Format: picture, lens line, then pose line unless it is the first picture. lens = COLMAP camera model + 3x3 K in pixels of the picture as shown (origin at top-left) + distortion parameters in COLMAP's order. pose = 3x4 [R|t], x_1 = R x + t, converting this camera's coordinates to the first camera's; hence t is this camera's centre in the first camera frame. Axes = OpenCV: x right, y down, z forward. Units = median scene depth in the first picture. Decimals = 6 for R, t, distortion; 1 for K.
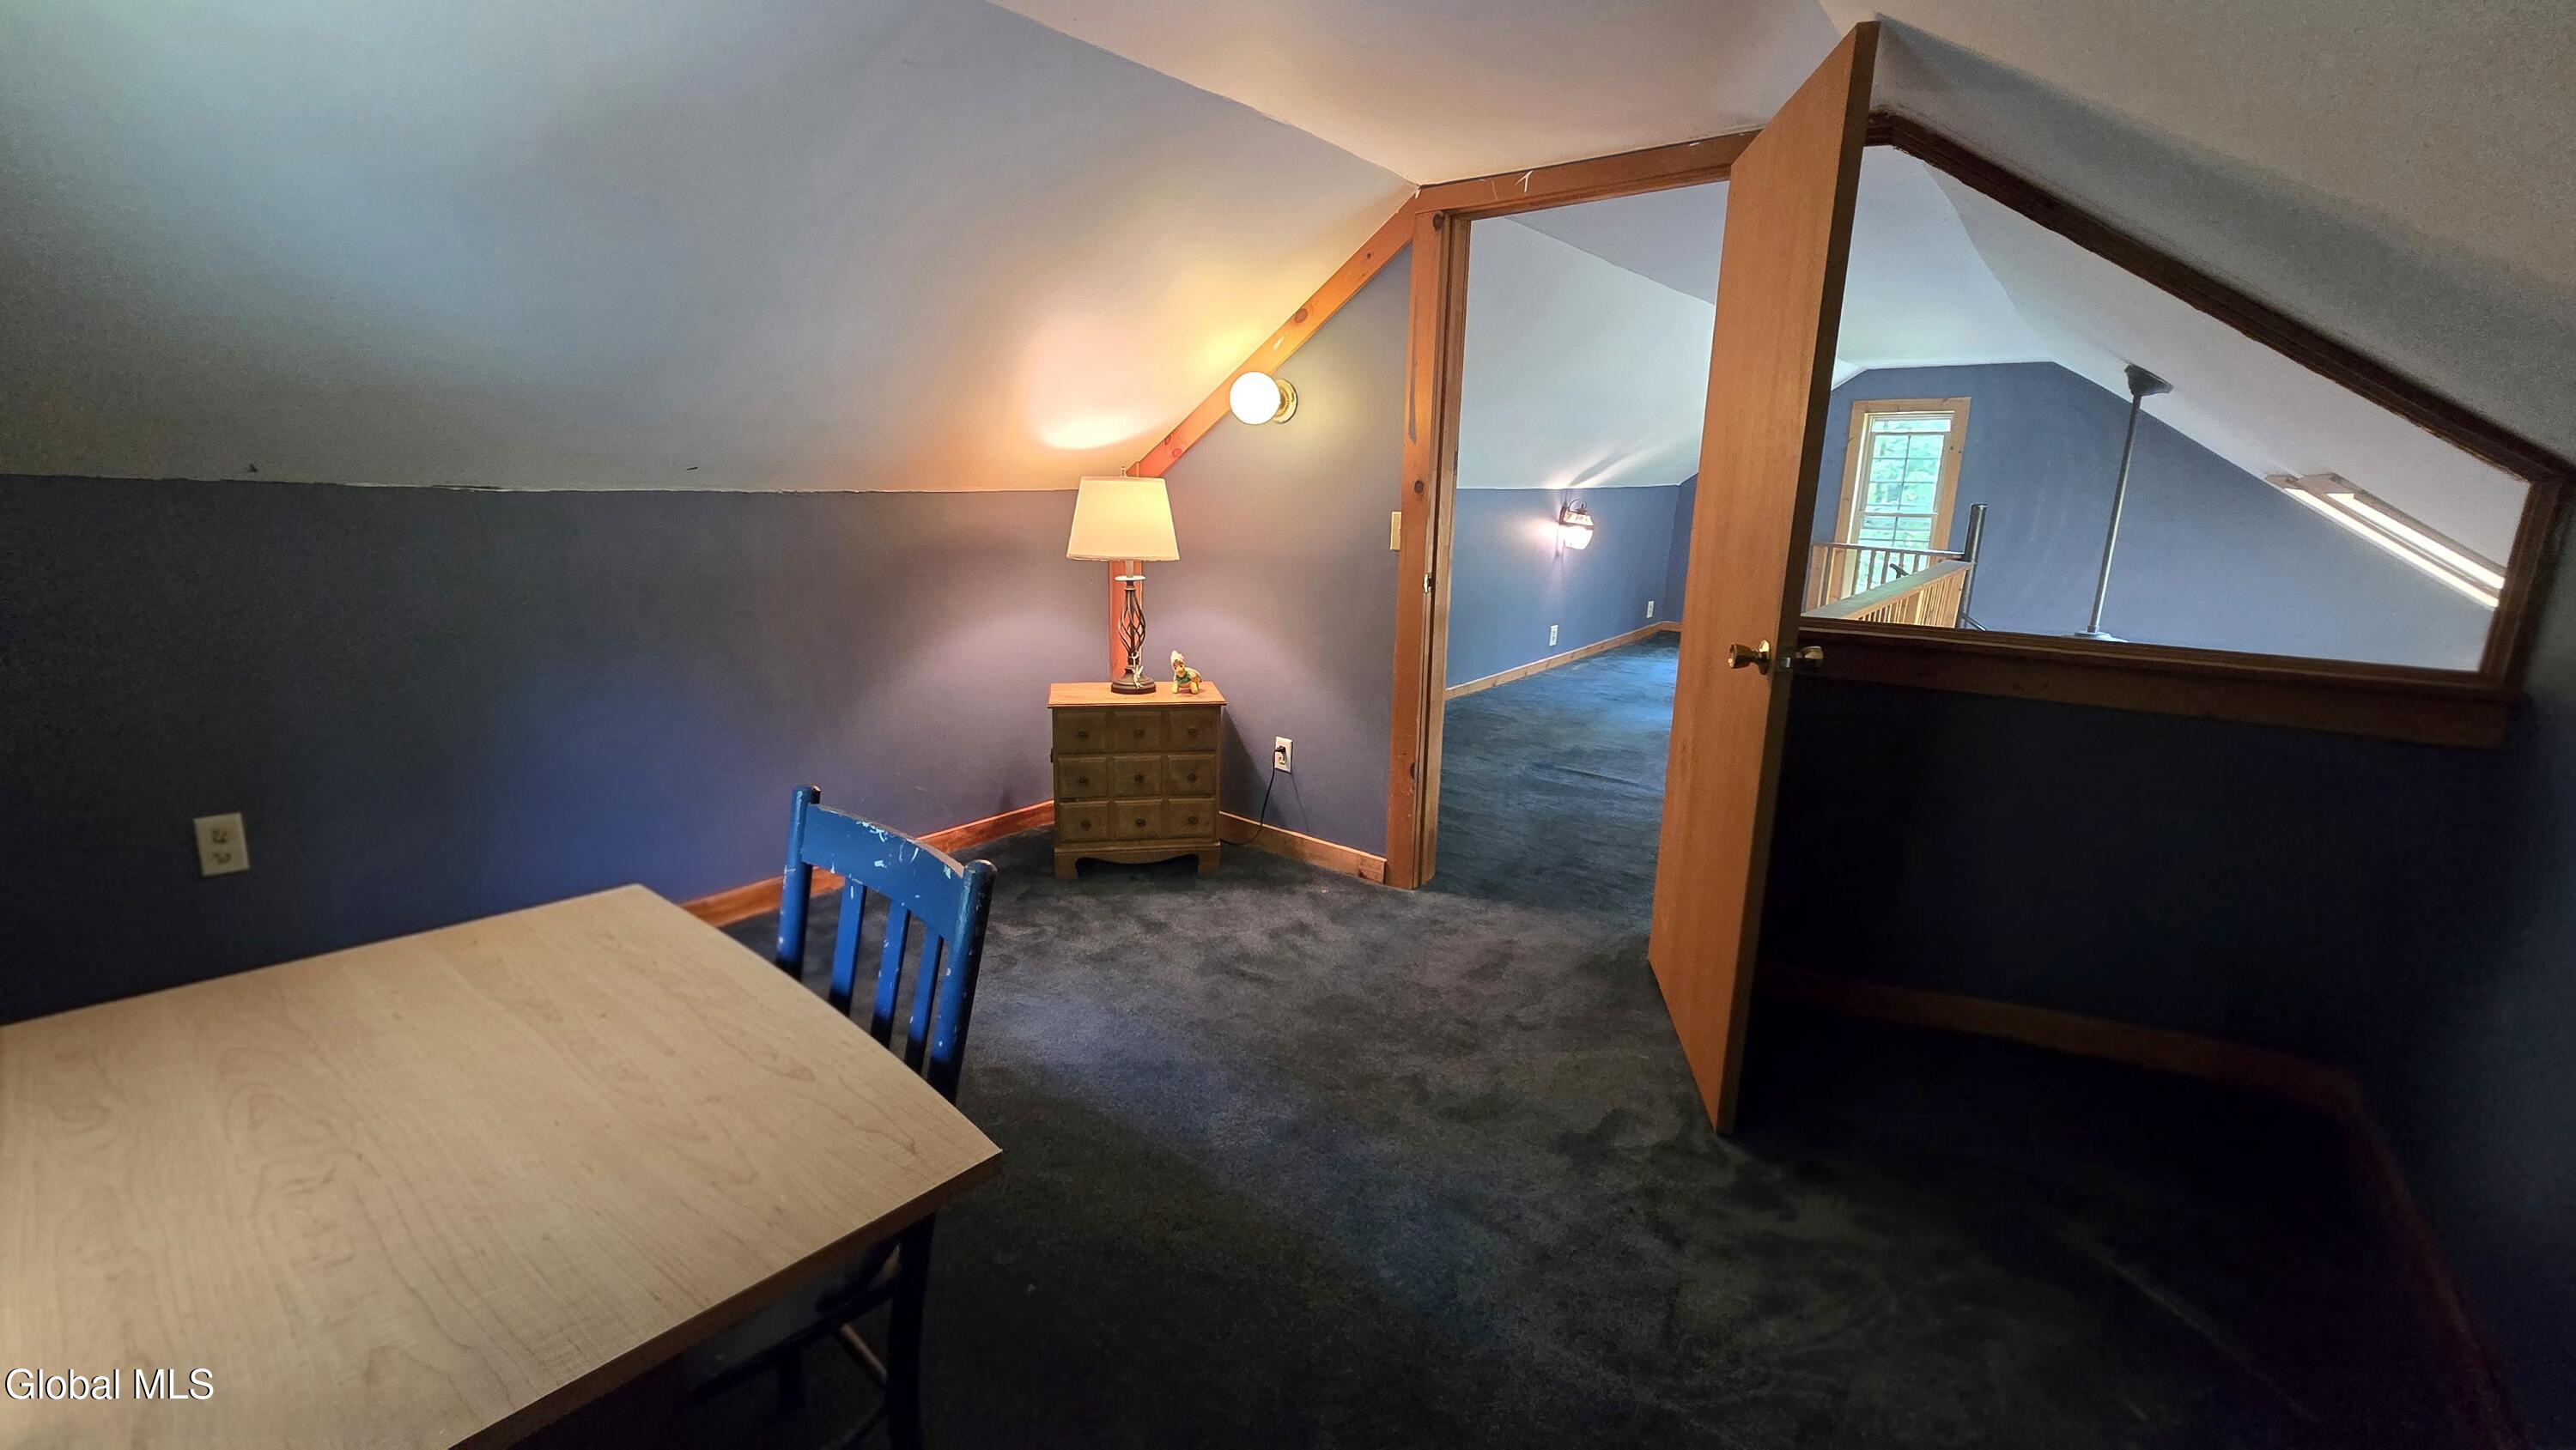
lens RADIAL K [[1059.7, 0, 1273.3], [0, 1059.7, 719.1], [0, 0, 1]] dist [-0.000524, -0.000166]
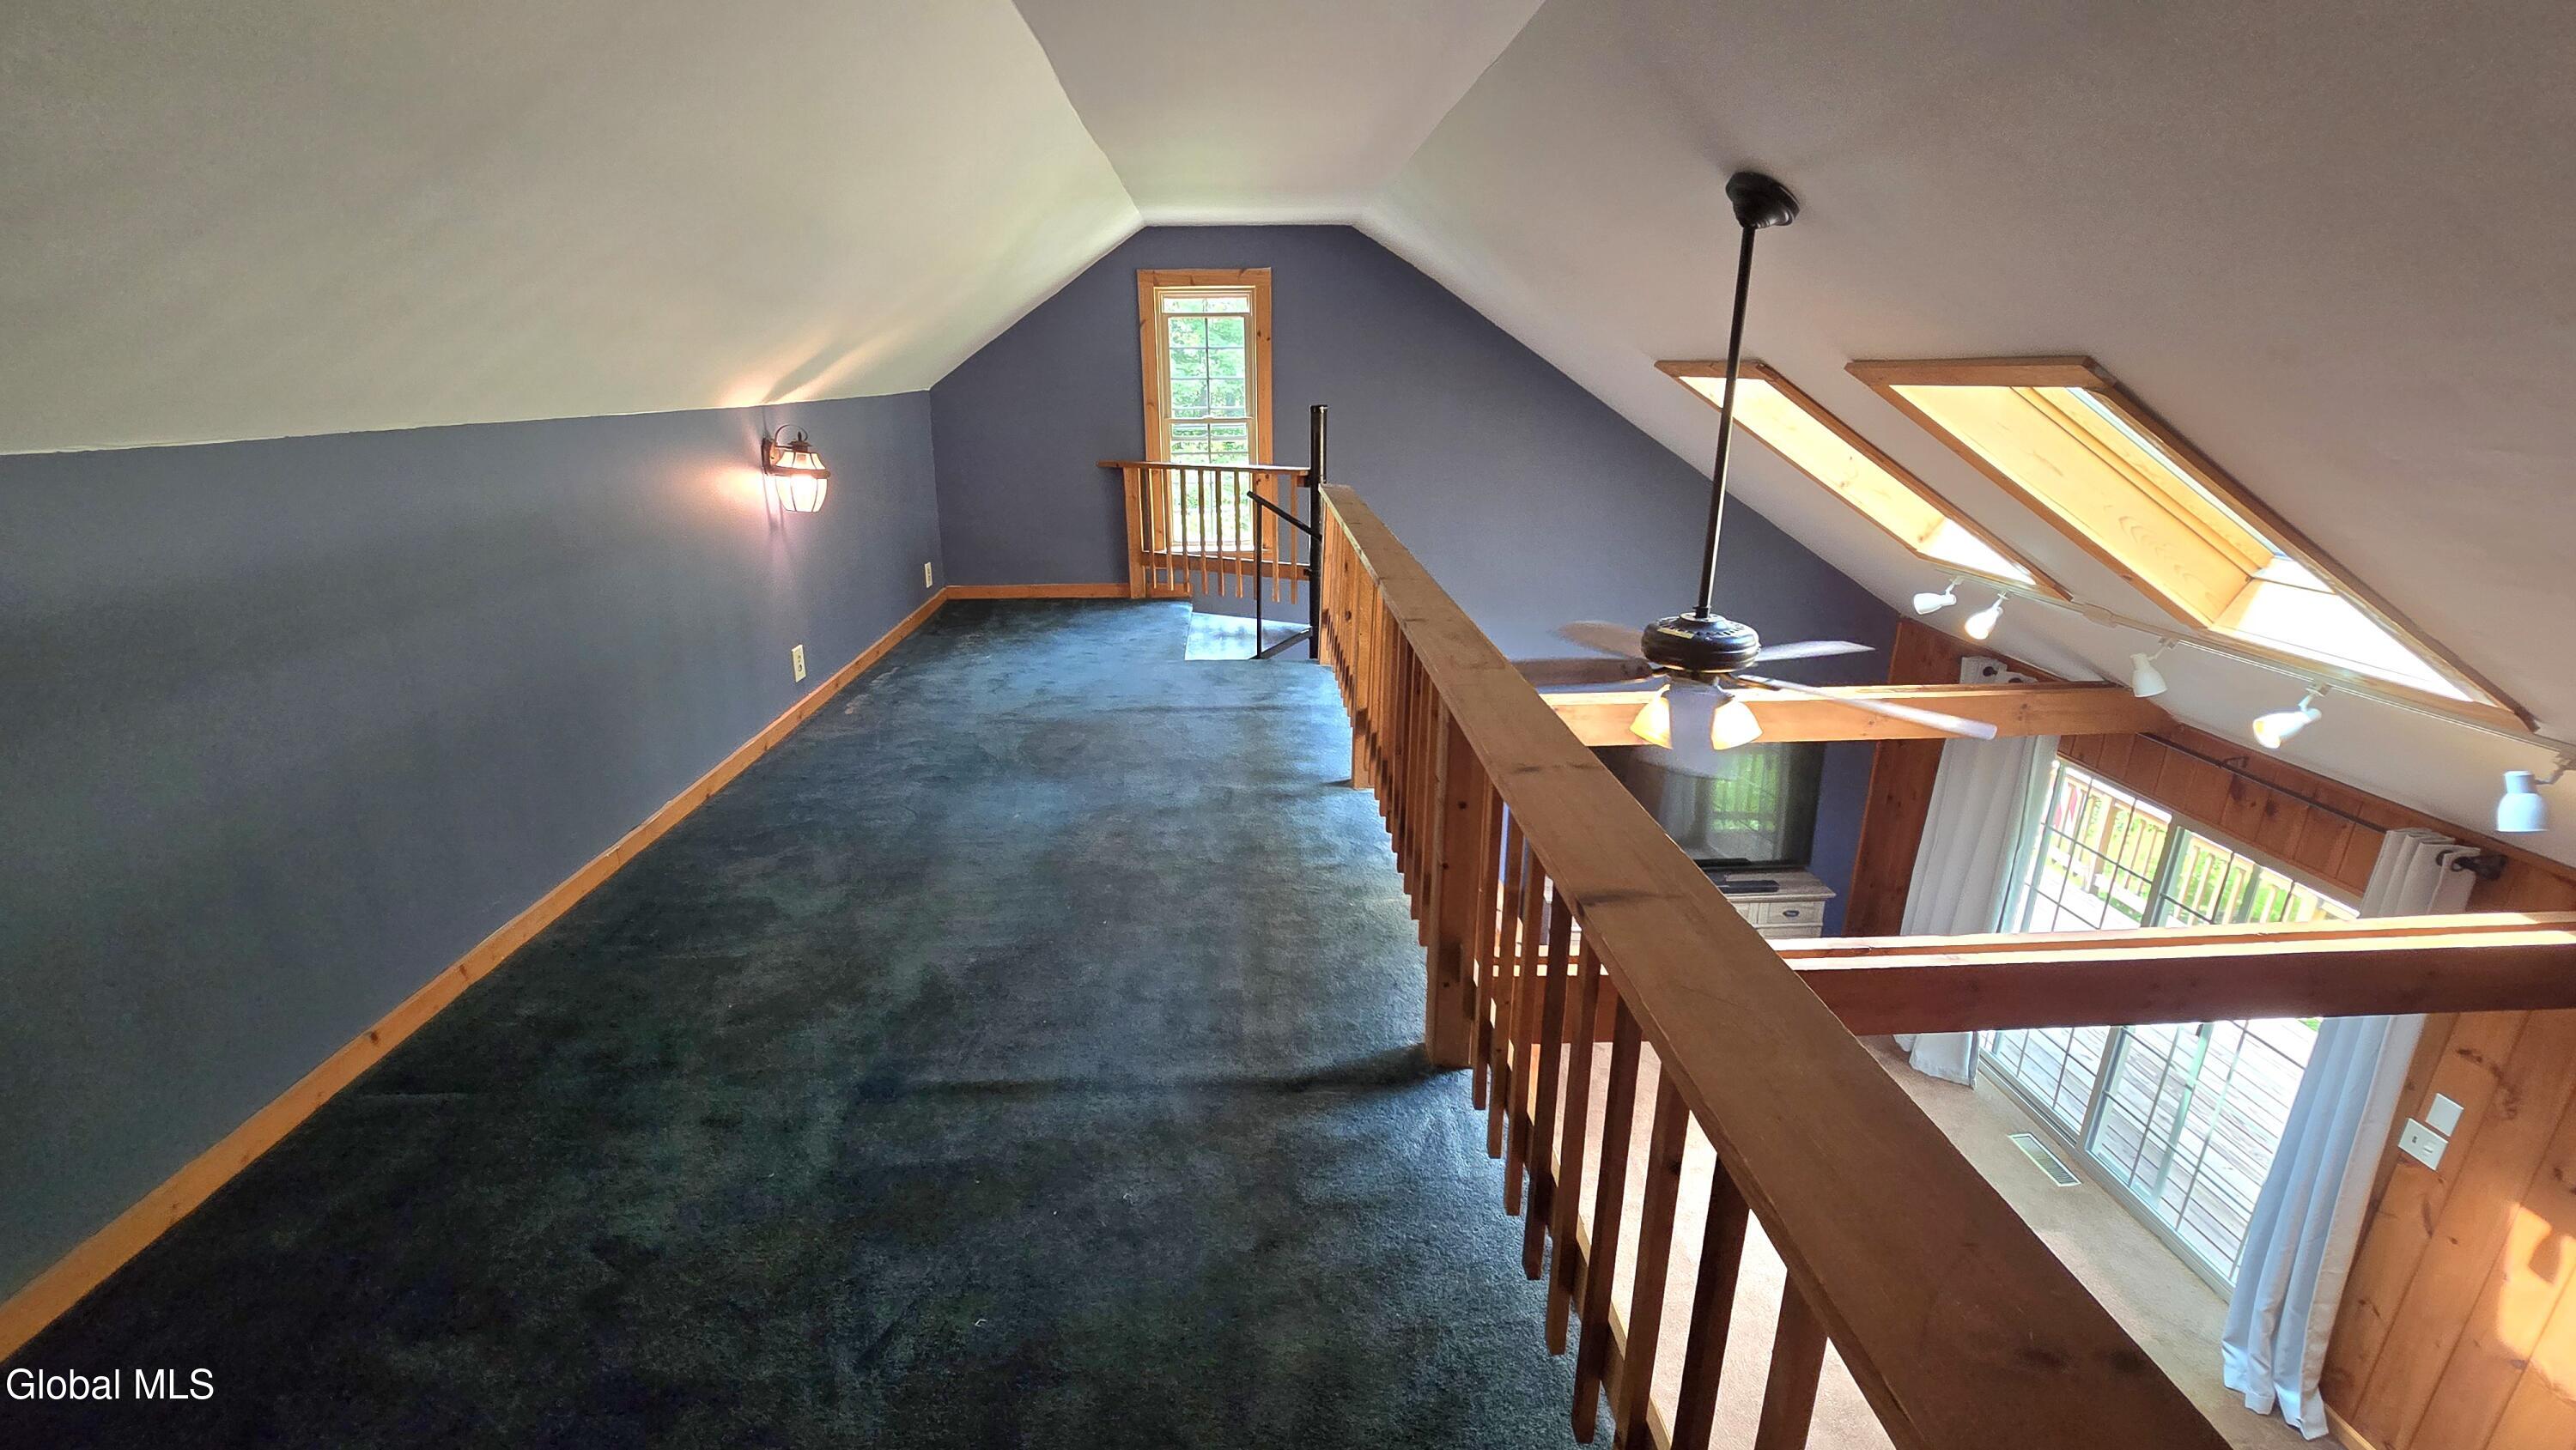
lens RADIAL K [[1059.7, 0, 1278.3], [0, 1059.7, 736.4], [0, 0, 1]] dist [-0.000524, -0.000166]
pose [[0.759294, -0.231329, 0.608243, 0.103551], [0.171632, 0.972777, 0.155714, -0.088264], [-0.627706, -0.013839, 0.778328, 0.391492]]
